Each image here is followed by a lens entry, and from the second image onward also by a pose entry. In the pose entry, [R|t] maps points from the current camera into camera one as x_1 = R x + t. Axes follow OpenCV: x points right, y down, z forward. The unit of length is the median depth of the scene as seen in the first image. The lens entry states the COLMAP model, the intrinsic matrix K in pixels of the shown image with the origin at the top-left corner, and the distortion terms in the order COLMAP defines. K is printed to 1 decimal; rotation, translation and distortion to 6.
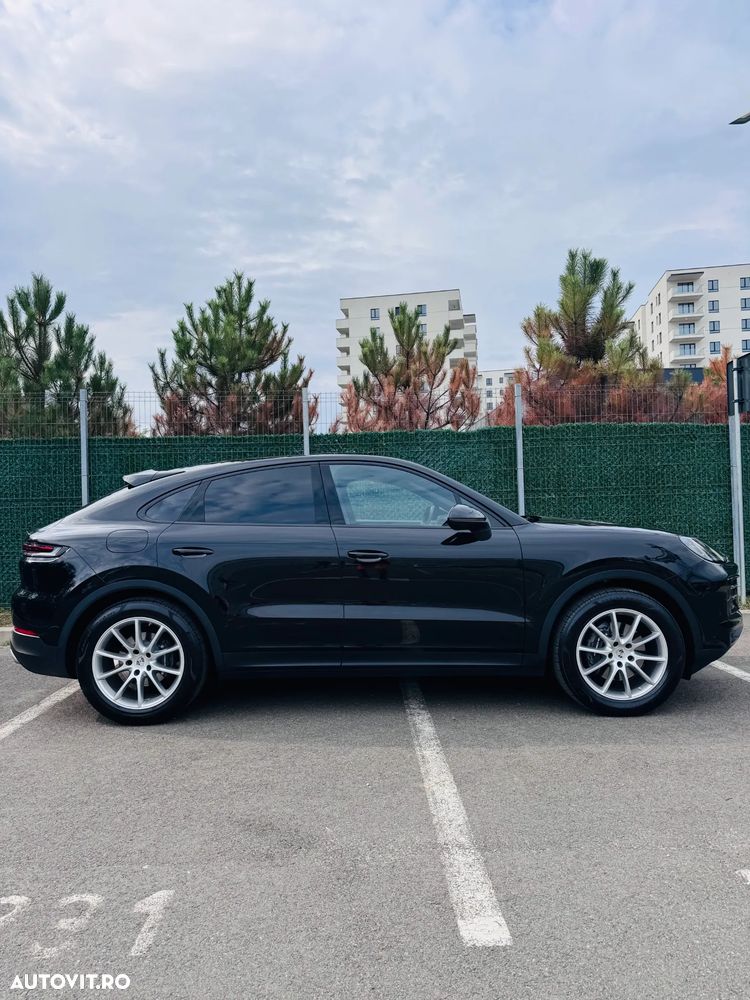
lens RADIAL K [[698.2, 0, 367.2], [0, 698.2, 504.2], [0, 0, 1]] dist [0.046599, -0.064746]
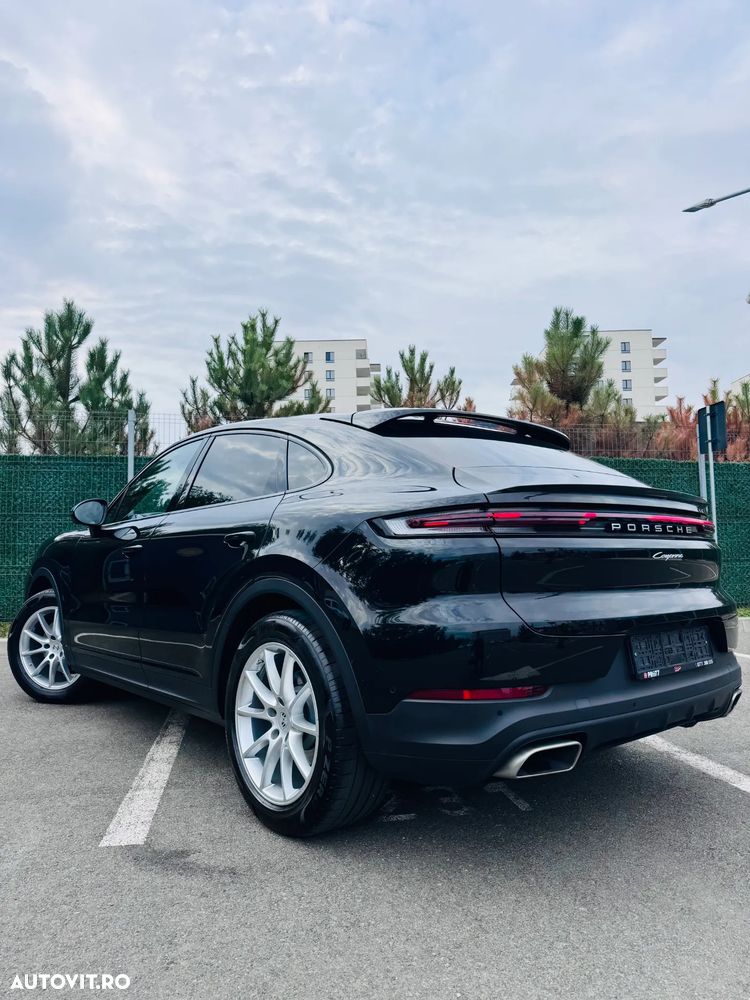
lens RADIAL K [[698.2, 0, 373.6], [0, 698.2, 500.5], [0, 0, 1]] dist [0.046599, -0.064746]
pose [[0.988165, 0.019605, 0.152136, -0.183055], [-0.009205, 0.997590, -0.068767, 0.034504], [-0.153118, 0.066553, 0.985964, -0.066335]]
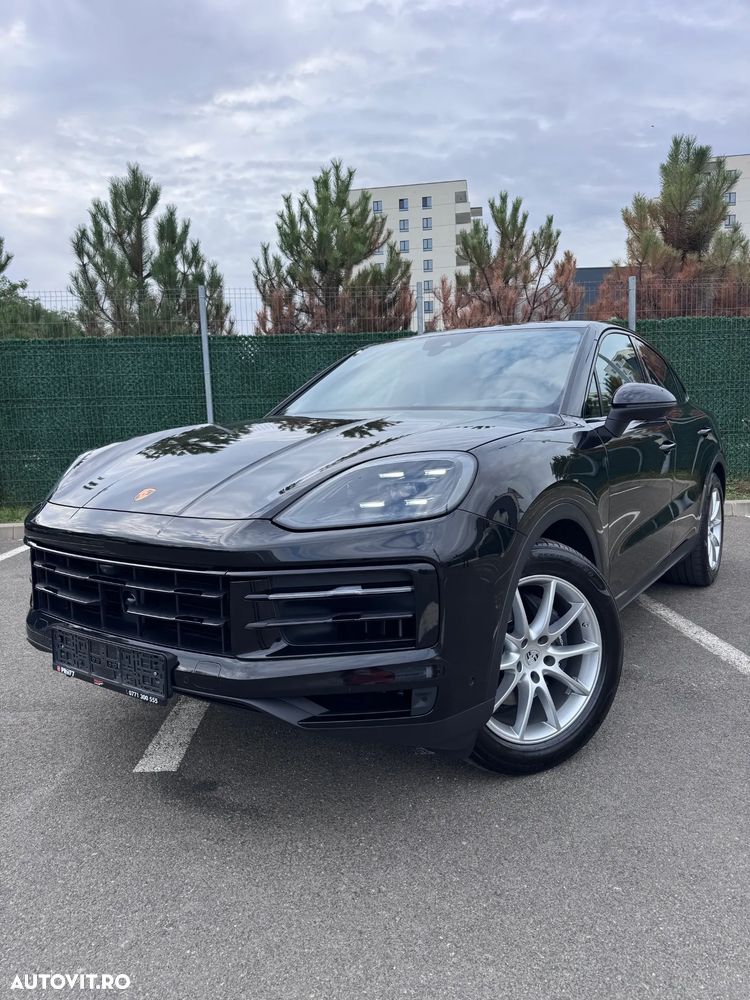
lens RADIAL K [[698.2, 0, 375.9], [0, 698.2, 503.8], [0, 0, 1]] dist [0.046599, -0.064746]
pose [[0.999869, -0.009303, 0.013265, -0.153489], [0.007450, 0.991028, 0.133449, 0.011826], [-0.014388, -0.133333, 0.990967, -0.034018]]
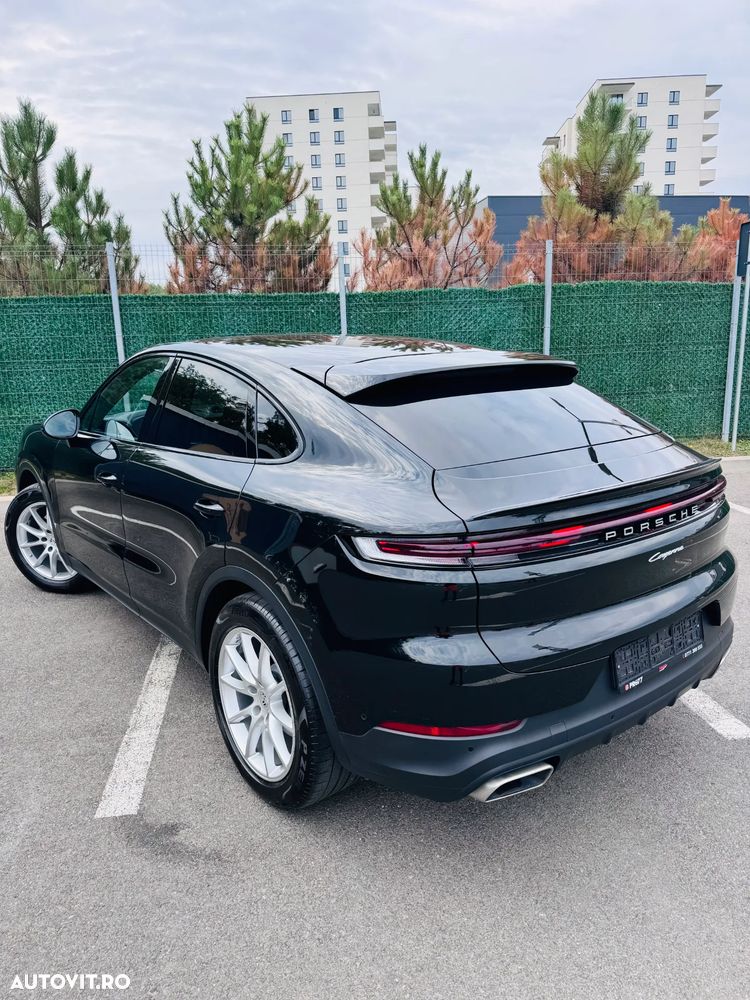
lens RADIAL K [[698.2, 0, 375.2], [0, 698.2, 502.5], [0, 0, 1]] dist [0.046599, -0.064746]
pose [[0.991159, -0.034838, 0.128027, -0.163304], [0.003824, 0.972014, 0.234893, -0.039479], [-0.132628, -0.232327, 0.963553, -0.037915]]
